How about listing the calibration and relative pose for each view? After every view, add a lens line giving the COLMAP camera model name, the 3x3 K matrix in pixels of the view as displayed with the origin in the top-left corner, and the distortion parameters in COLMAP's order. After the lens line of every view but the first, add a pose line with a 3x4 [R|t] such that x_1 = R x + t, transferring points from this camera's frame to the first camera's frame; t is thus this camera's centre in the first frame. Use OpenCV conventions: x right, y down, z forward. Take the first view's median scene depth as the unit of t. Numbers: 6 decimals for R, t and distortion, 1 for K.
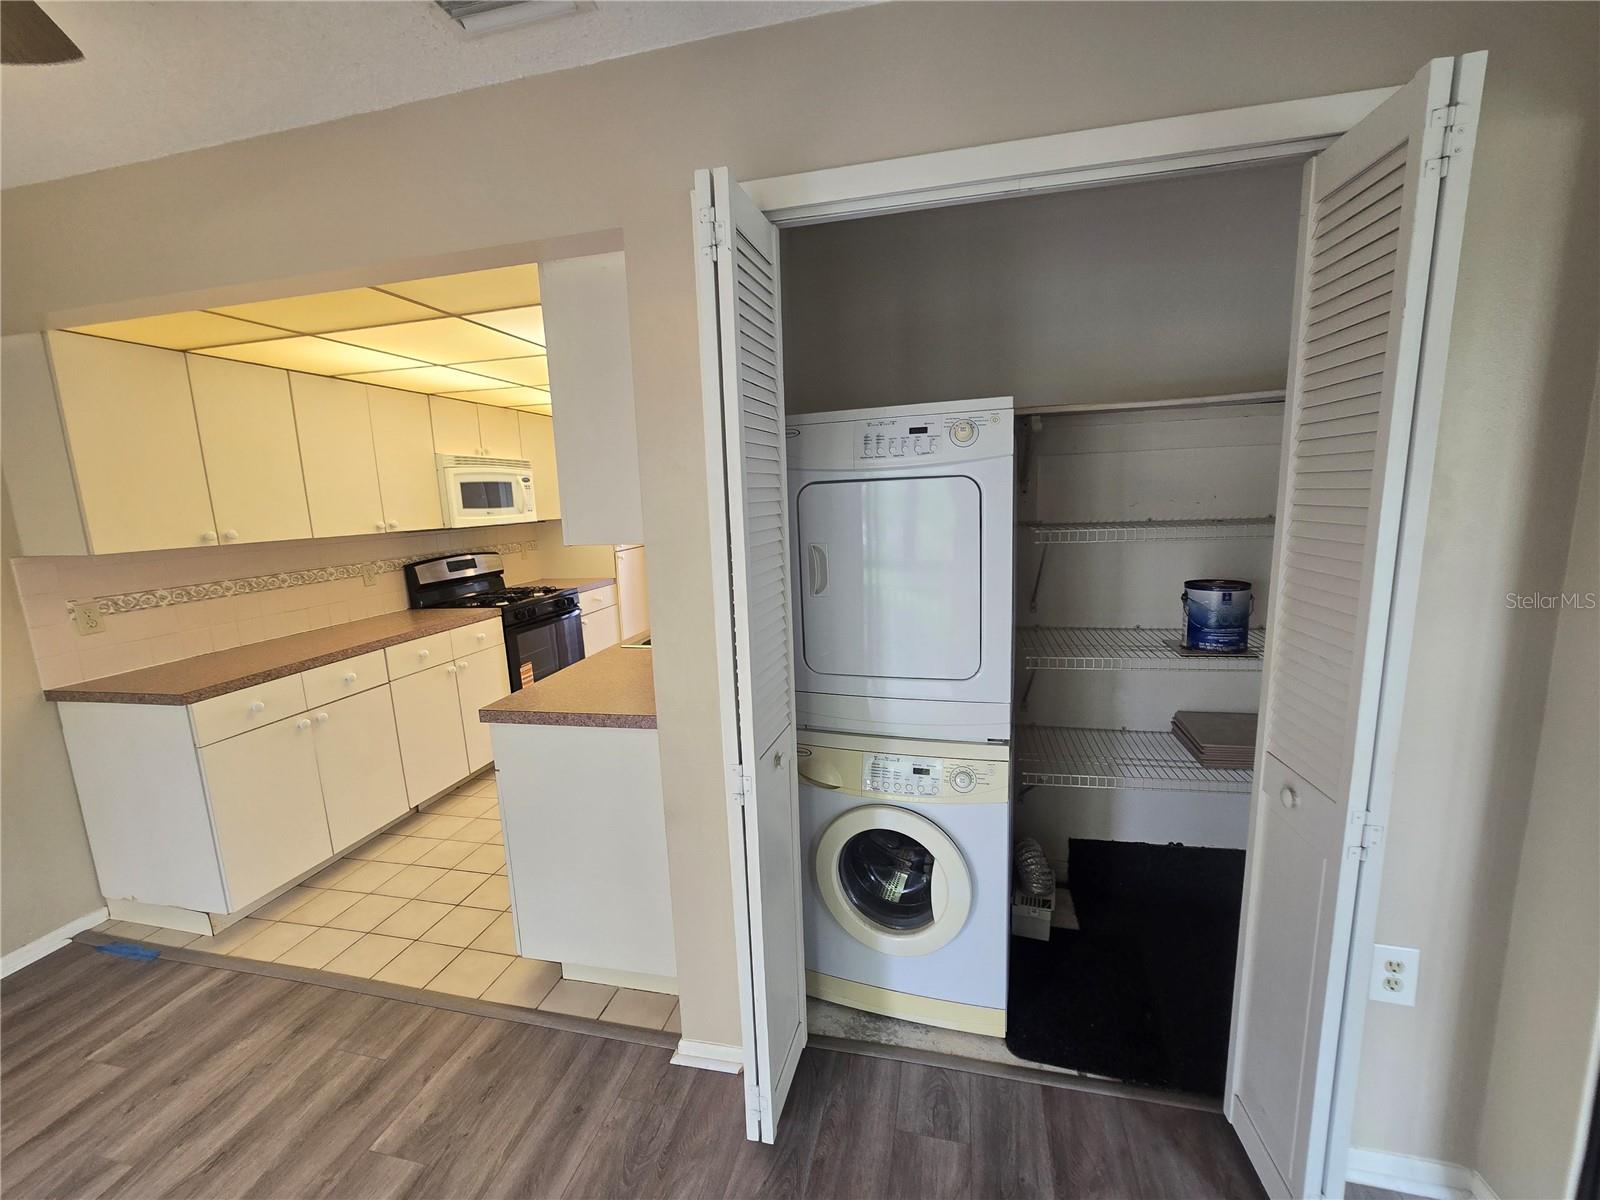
lens RADIAL K [[659.7, 0, 797.2], [0, 659.7, 603.8], [0, 0, 1]] dist [-0.008129, 0.002327]
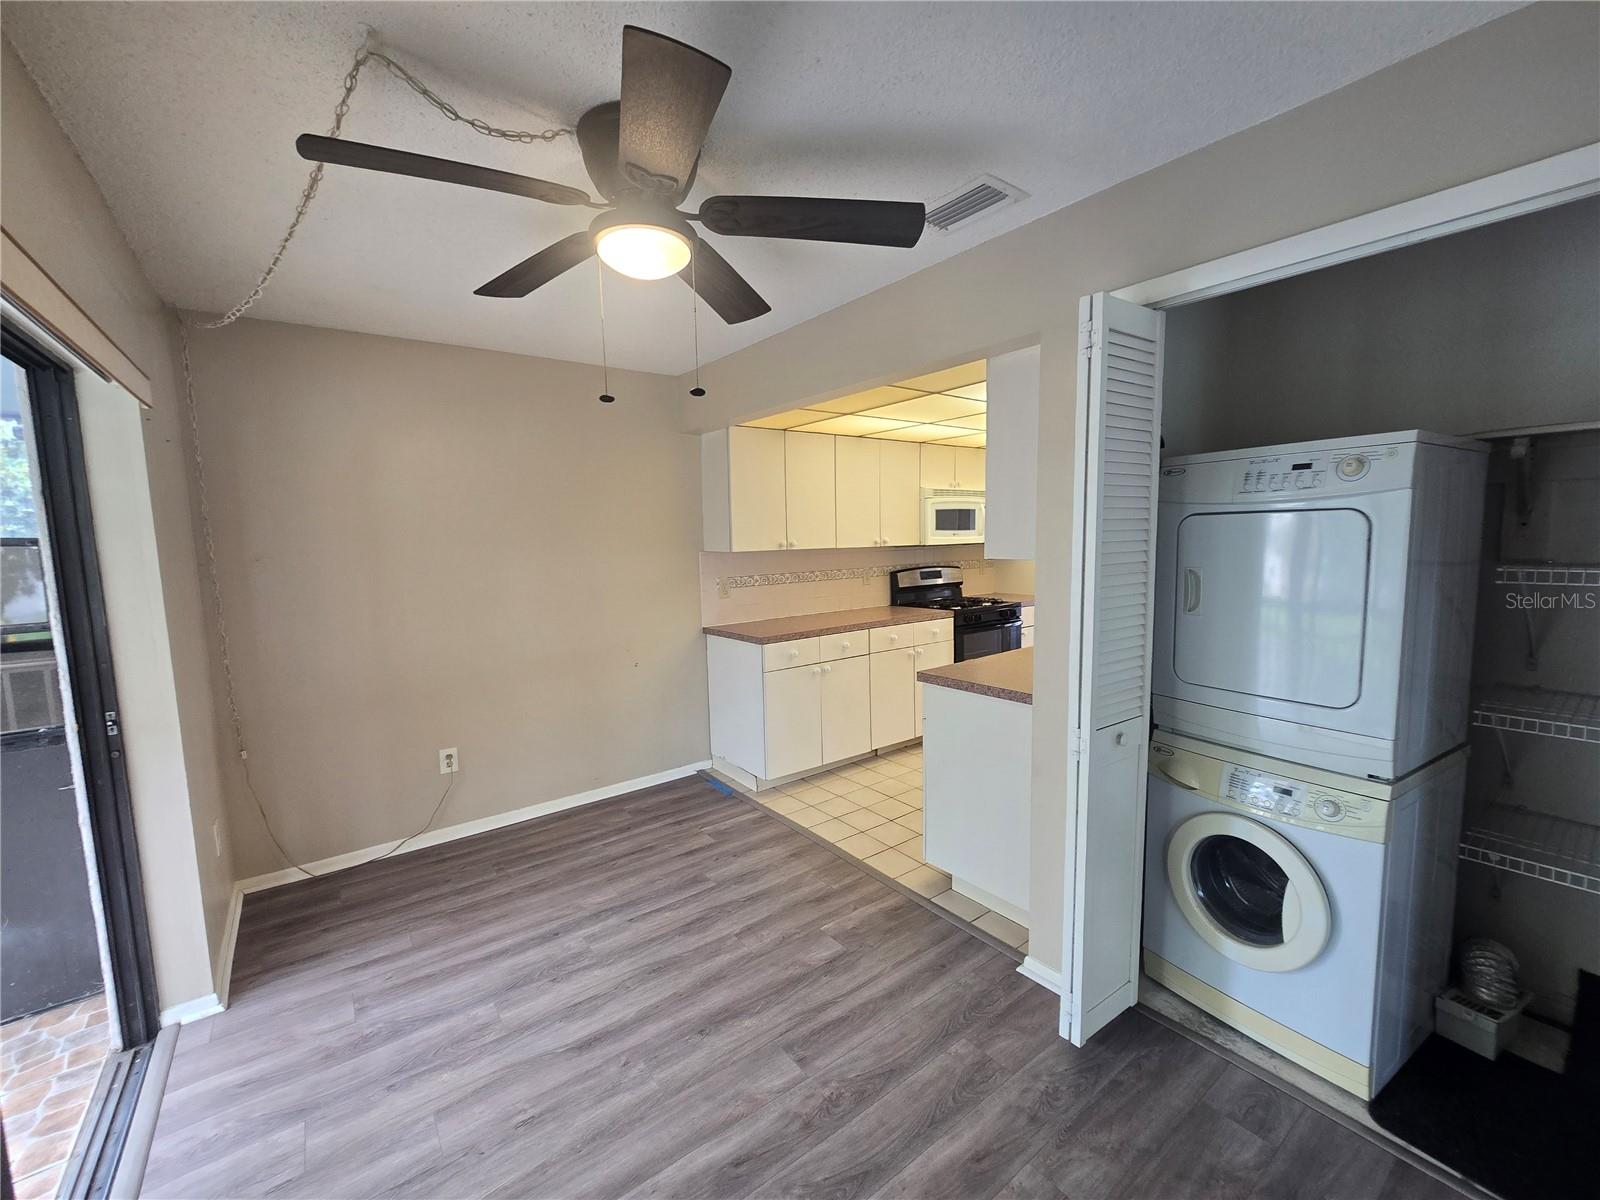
lens RADIAL K [[661.3, 0, 797.4], [0, 661.3, 601.0], [0, 0, 1]] dist [-0.010509, 0.004581]
pose [[0.768304, 0.088835, -0.633891, 0.207762], [-0.113977, 0.993483, 0.001083, 0.038605], [0.629856, 0.071417, 0.773421, -0.273228]]
